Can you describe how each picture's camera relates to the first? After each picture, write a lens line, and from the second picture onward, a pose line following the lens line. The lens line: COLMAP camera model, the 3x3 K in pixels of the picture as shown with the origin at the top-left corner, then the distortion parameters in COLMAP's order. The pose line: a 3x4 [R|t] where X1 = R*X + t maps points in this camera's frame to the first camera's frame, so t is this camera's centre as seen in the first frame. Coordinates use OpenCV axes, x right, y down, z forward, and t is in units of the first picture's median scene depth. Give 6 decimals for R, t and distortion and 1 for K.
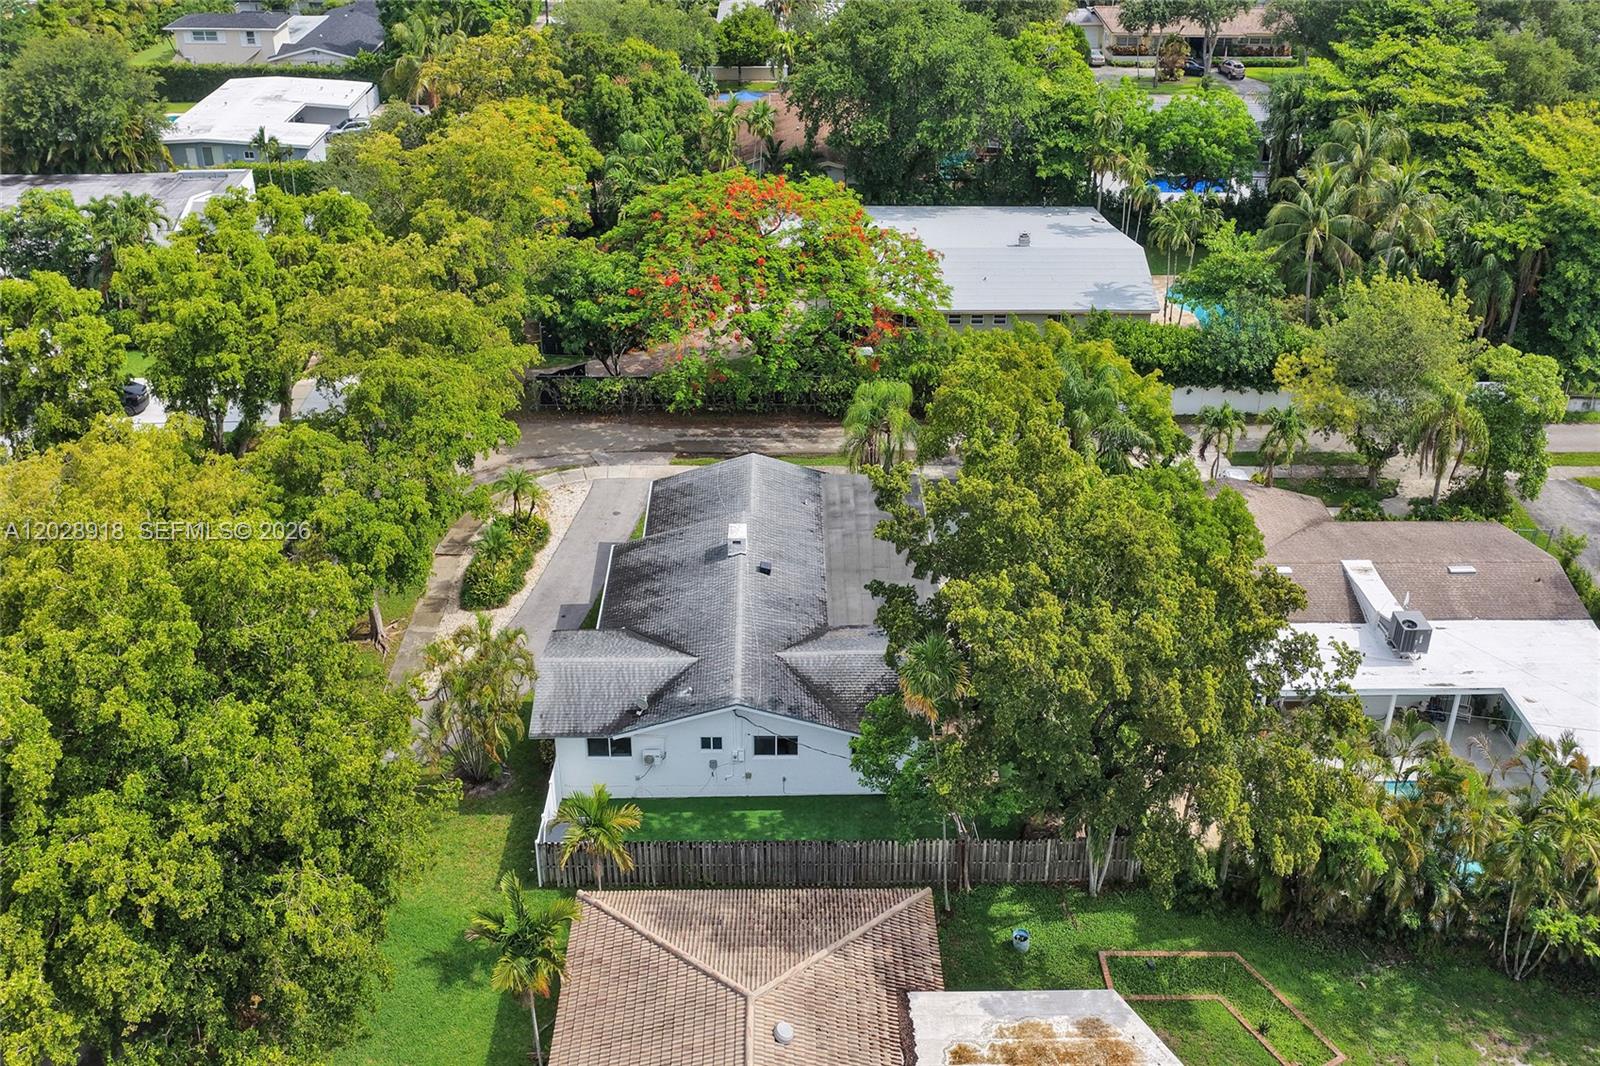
lens RADIAL K [[1341.6, 0, 796.3], [0, 1341.6, 475.9], [0, 0, 1]] dist [-0.002708, 0.011015]
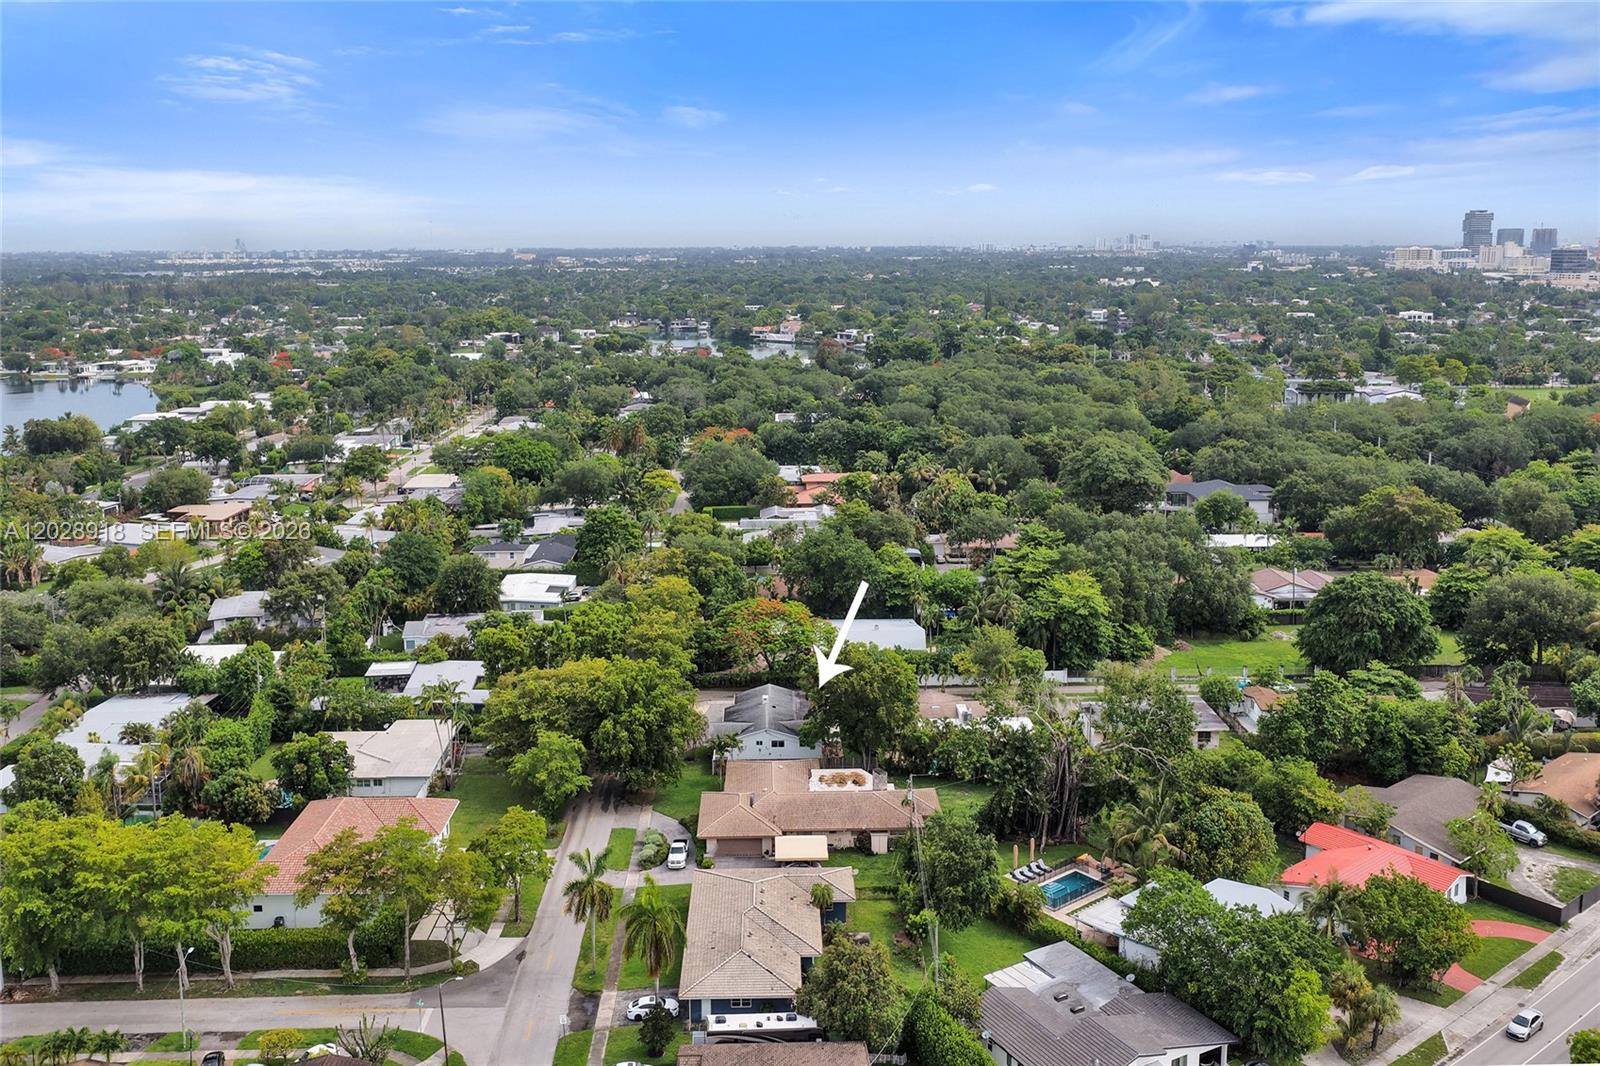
lens RADIAL K [[1341.6, 0, 796.3], [0, 1341.6, 475.9], [0, 0, 1]] dist [-0.002708, 0.011015]
pose [[0.999878, -0.014618, 0.005573, 0.011826], [0.015644, 0.930476, -0.366019, 0.426673], [0.000165, 0.366061, 0.930591, -1.279792]]
